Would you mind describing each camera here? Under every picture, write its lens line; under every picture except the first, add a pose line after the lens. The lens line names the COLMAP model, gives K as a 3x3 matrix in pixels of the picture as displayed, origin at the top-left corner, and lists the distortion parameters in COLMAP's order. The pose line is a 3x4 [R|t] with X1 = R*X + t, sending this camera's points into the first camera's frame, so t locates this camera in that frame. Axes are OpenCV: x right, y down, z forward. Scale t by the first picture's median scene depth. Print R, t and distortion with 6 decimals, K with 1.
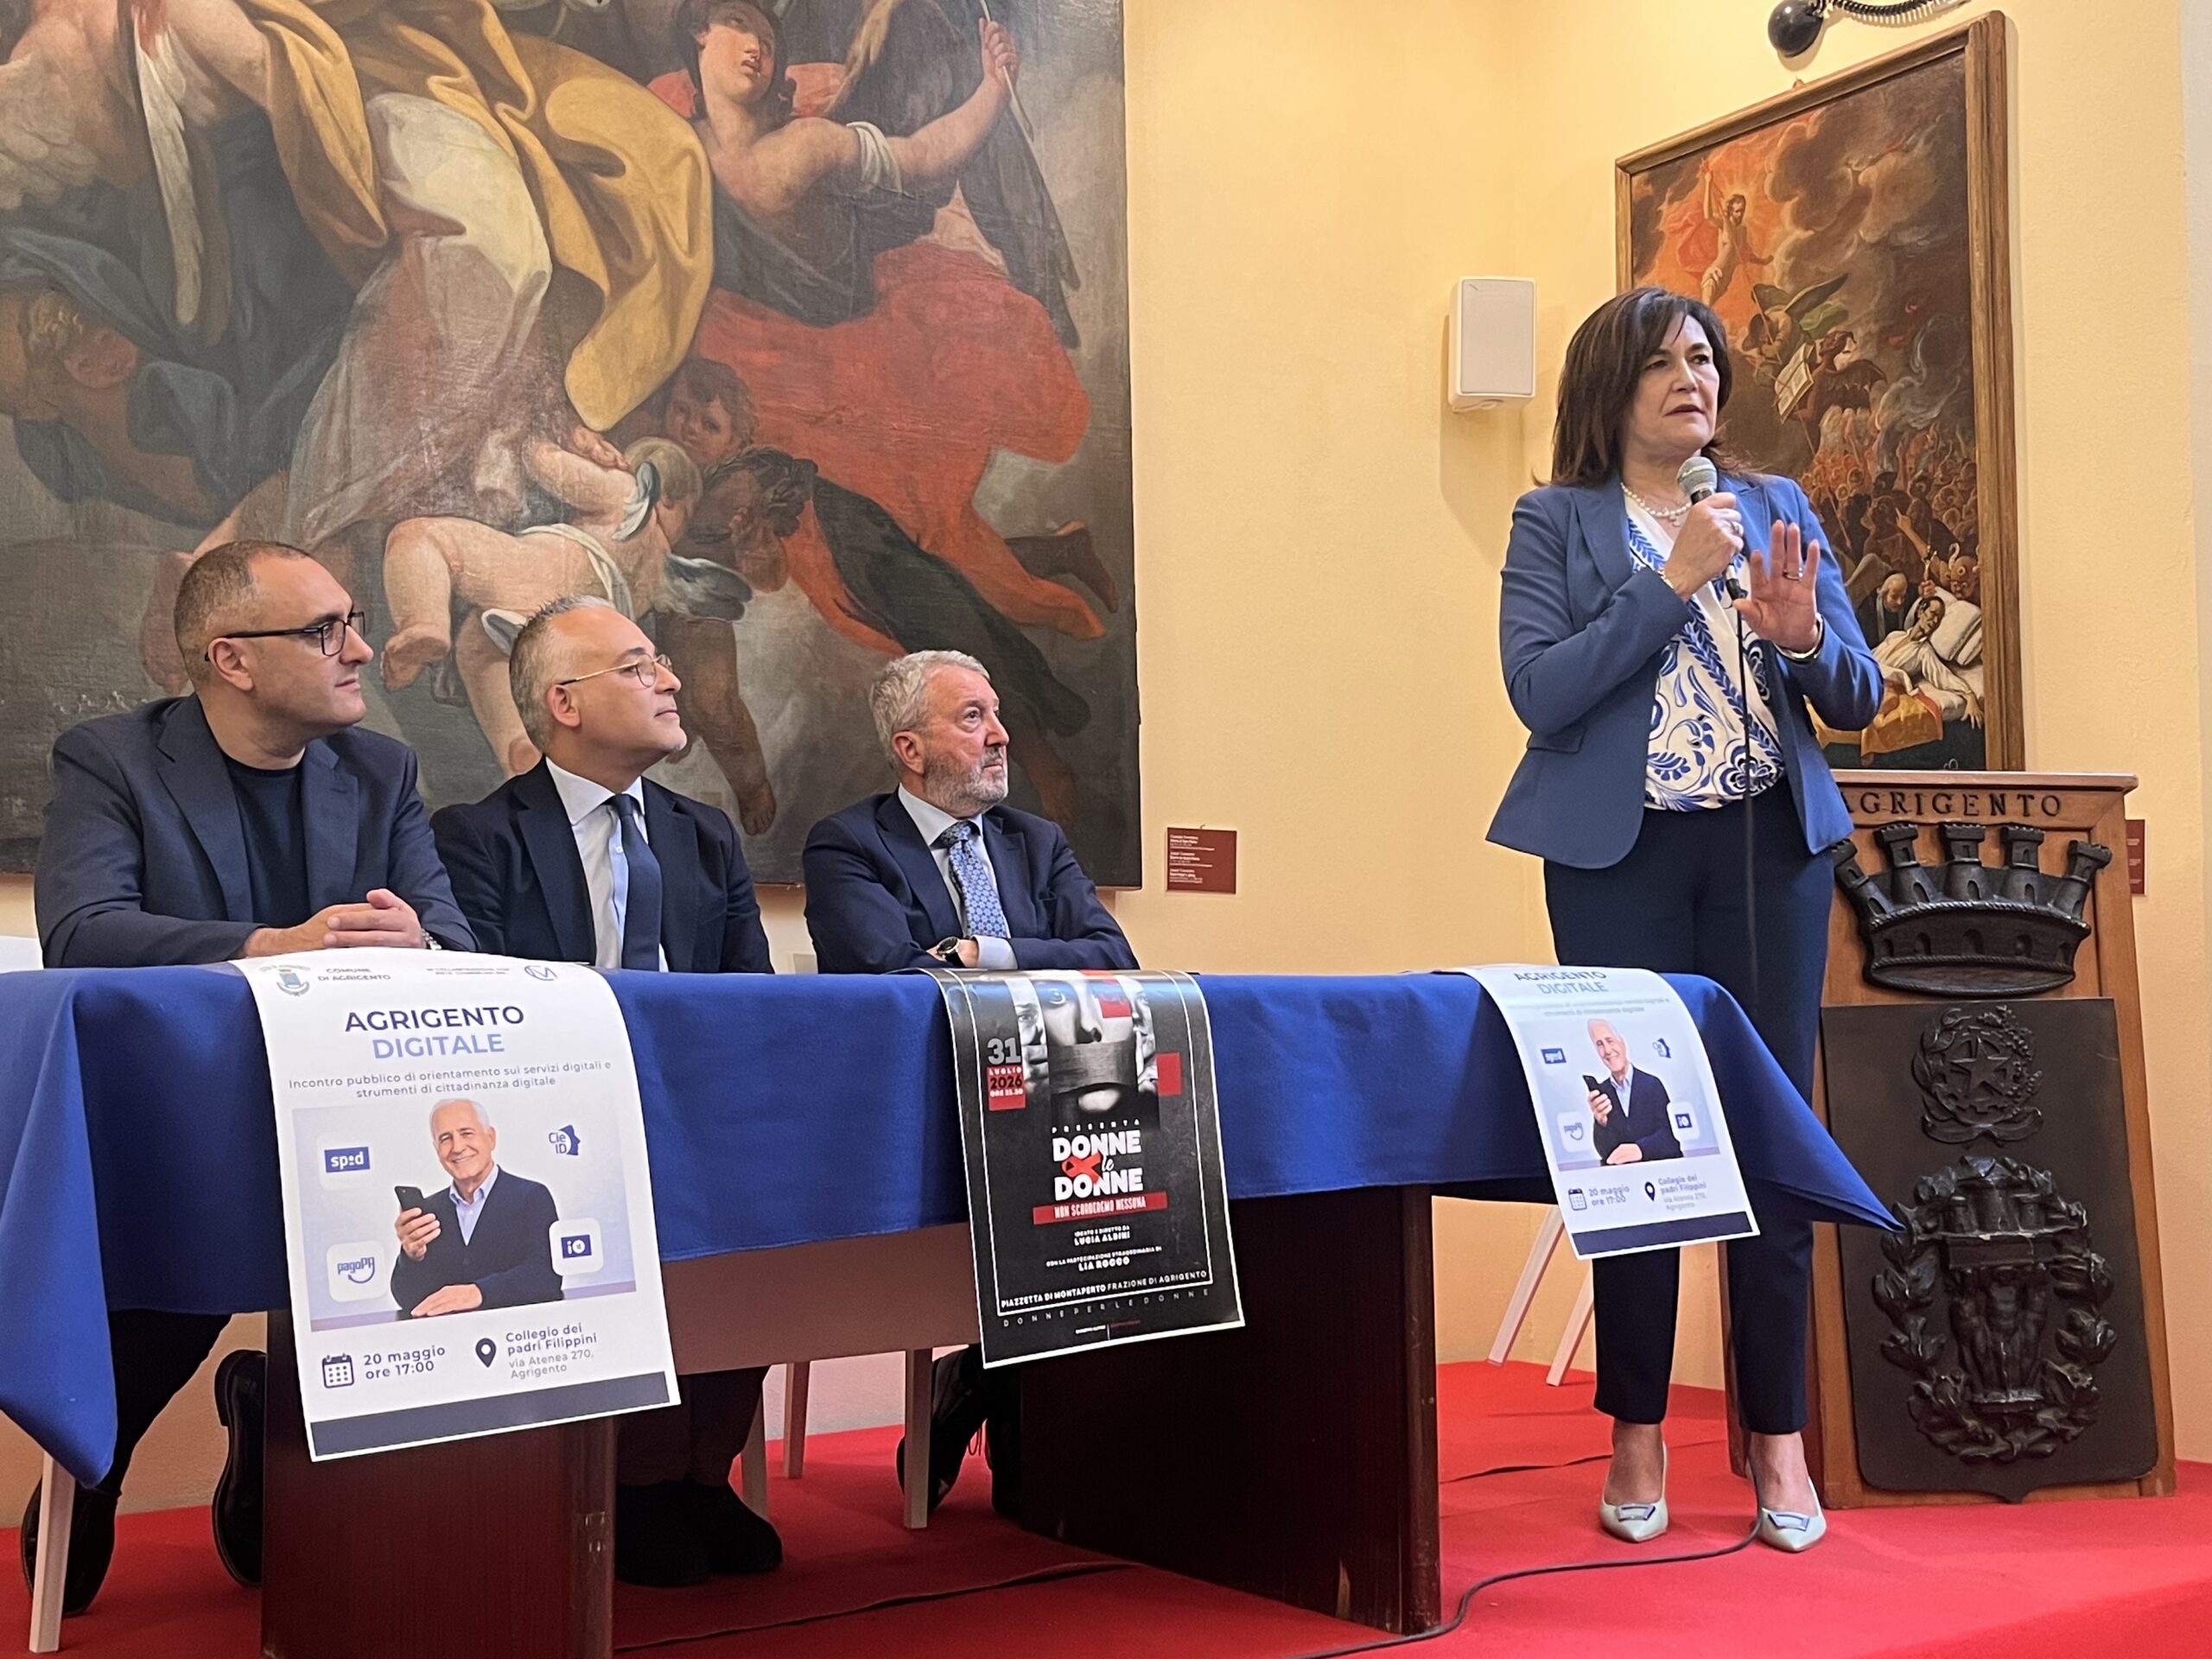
lens RADIAL K [[2696.6, 0, 1132.1], [0, 2696.6, 845.2], [0, 0, 1]] dist [0.048641, 0.000000]
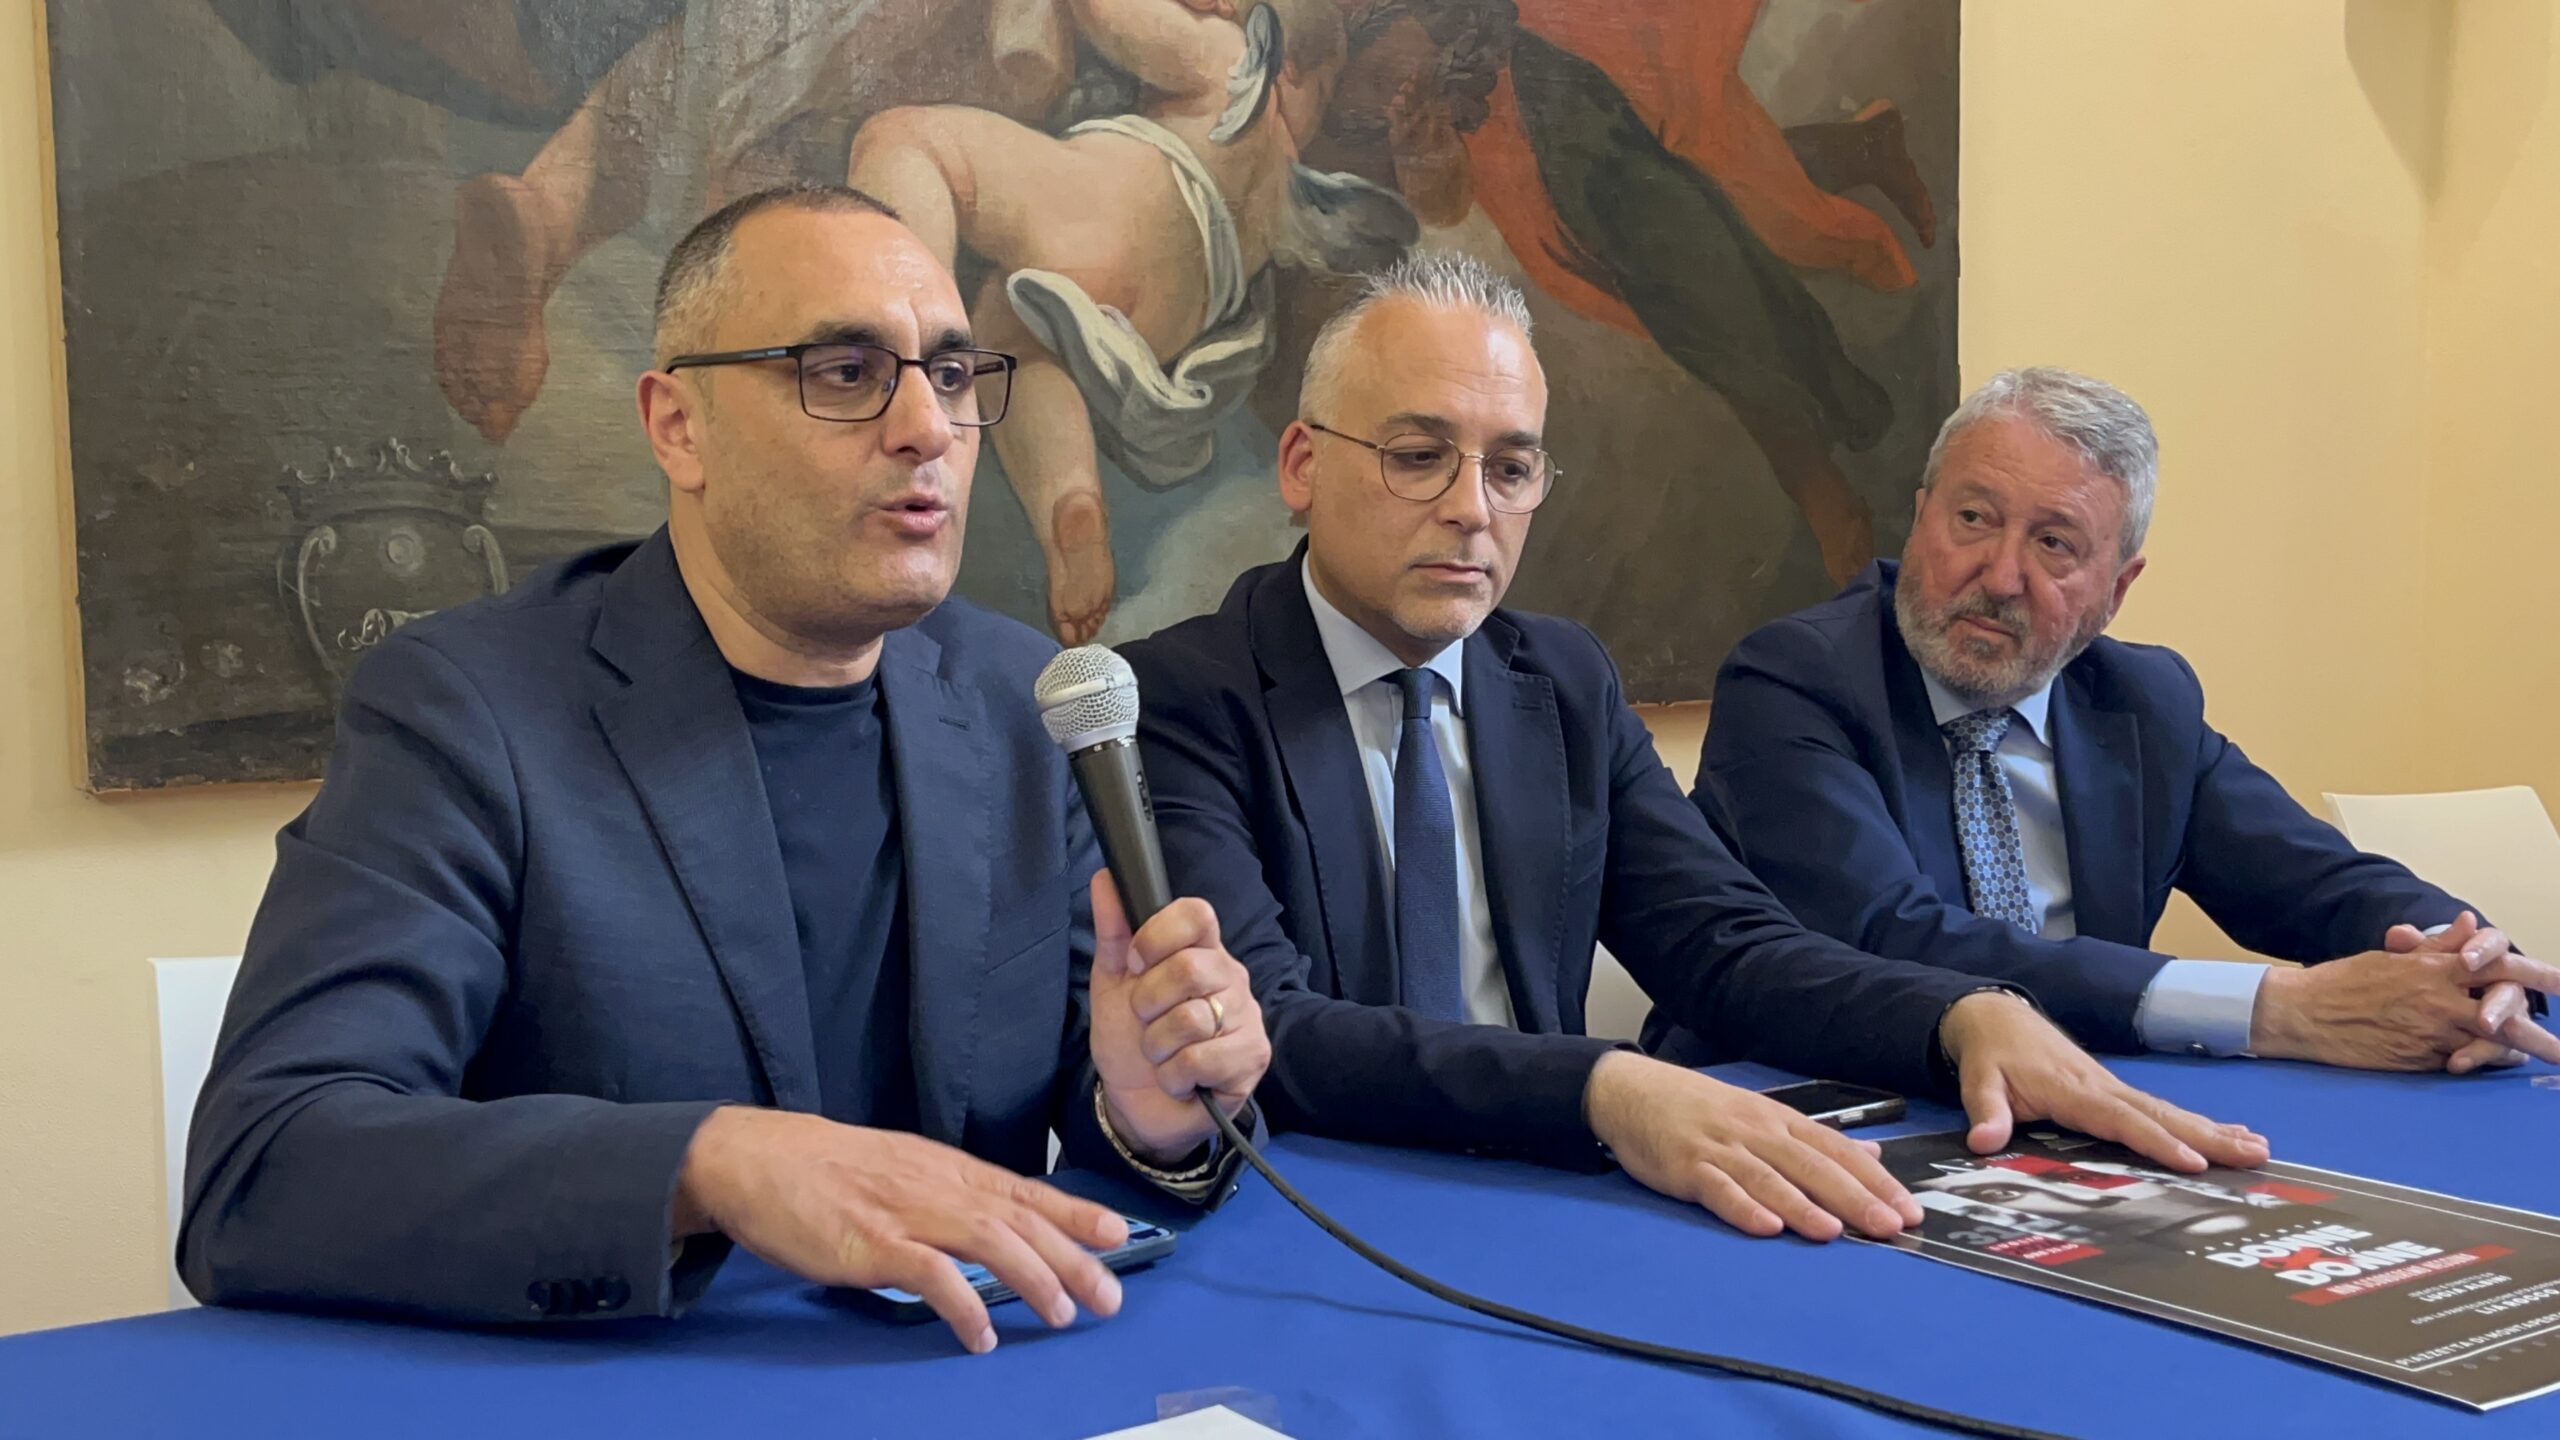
lens RADIAL K [[2836.7, 0, 1328.4], [0, 2836.7, 751.3], [0, 0, 1]] dist [0.065309, 0.000000]
pose [[0.999876, 0.006310, 0.014433, -0.172585], [-0.008170, 0.991131, 0.132638, -0.063744], [-0.013468, -0.132739, 0.991059, 0.372210]]
